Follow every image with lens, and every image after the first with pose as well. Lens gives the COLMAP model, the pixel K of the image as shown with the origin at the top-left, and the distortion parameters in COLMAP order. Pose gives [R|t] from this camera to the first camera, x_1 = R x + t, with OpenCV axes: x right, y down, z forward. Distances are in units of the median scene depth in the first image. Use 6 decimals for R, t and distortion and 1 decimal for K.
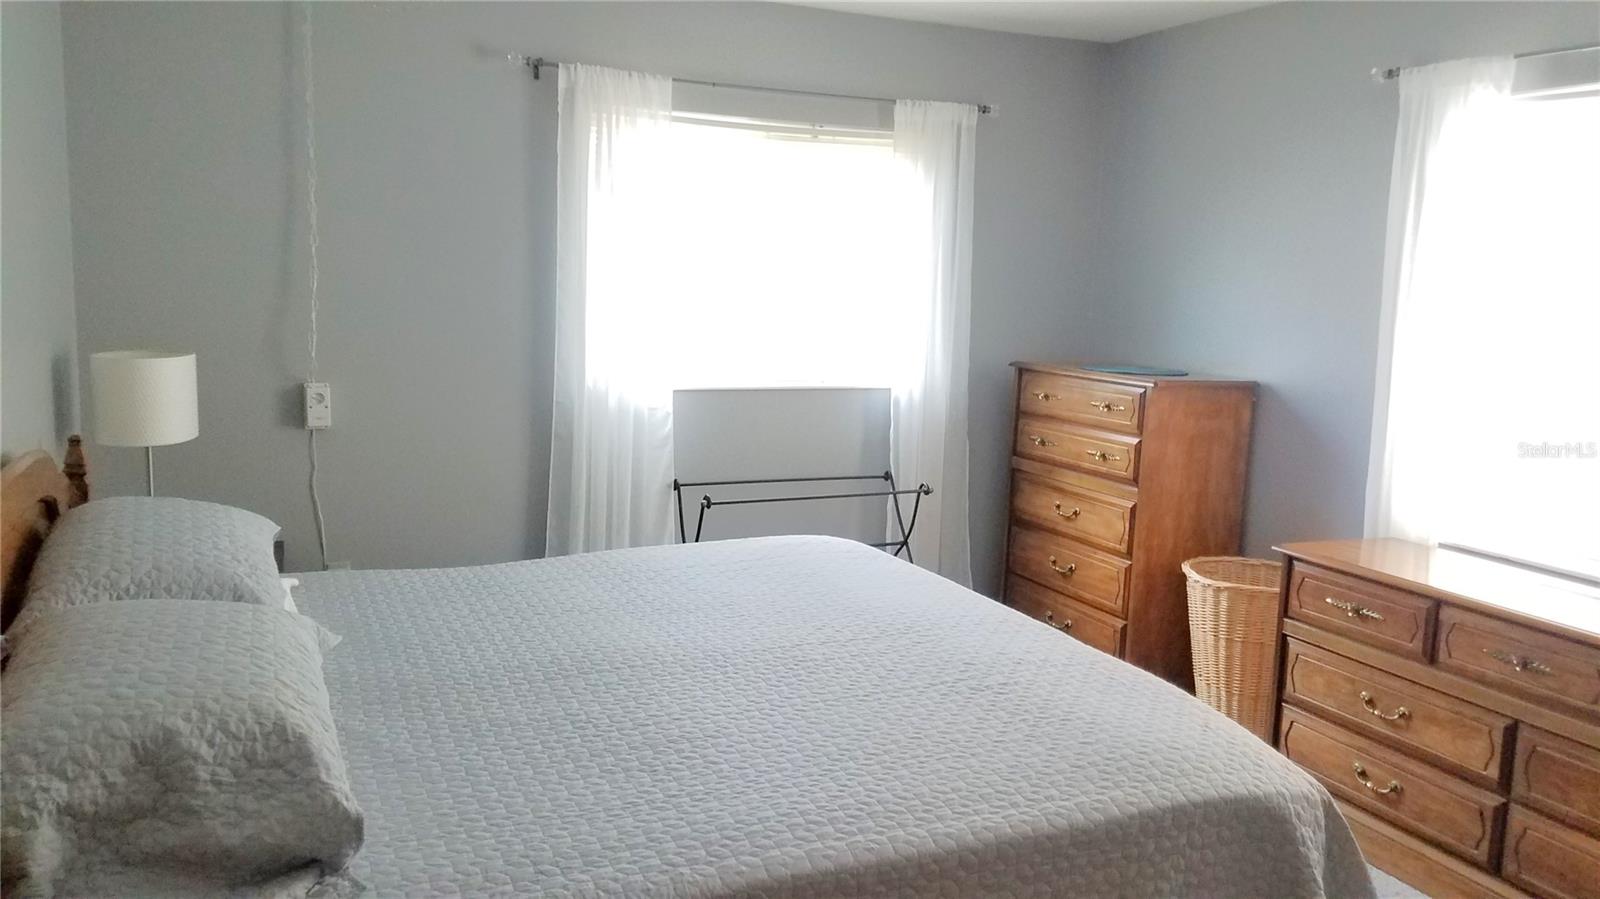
lens RADIAL K [[1207.1, 0, 797.4], [0, 1207.1, 452.9], [0, 0, 1]] dist [0.001807, 0.001686]
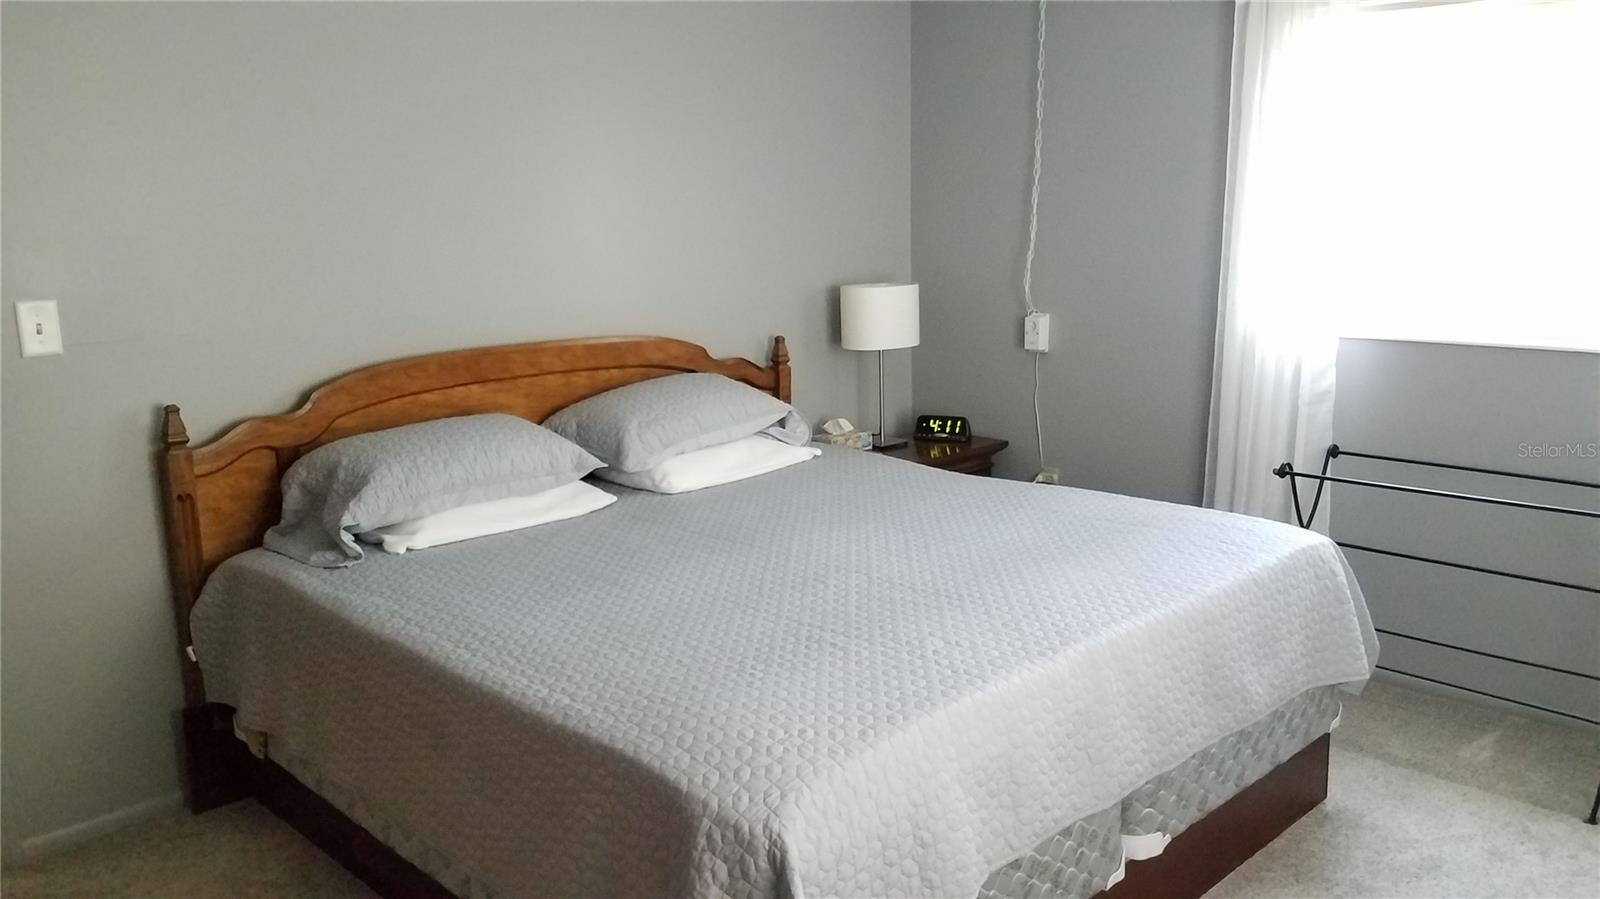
lens RADIAL K [[1207.1, 0, 797.4], [0, 1207.1, 452.9], [0, 0, 1]] dist [0.001807, 0.001686]
pose [[0.343494, 0.137631, -0.929015, 0.602678], [-0.101064, 0.988876, 0.109132, -0.027975], [0.933701, 0.056404, 0.353583, 0.389792]]
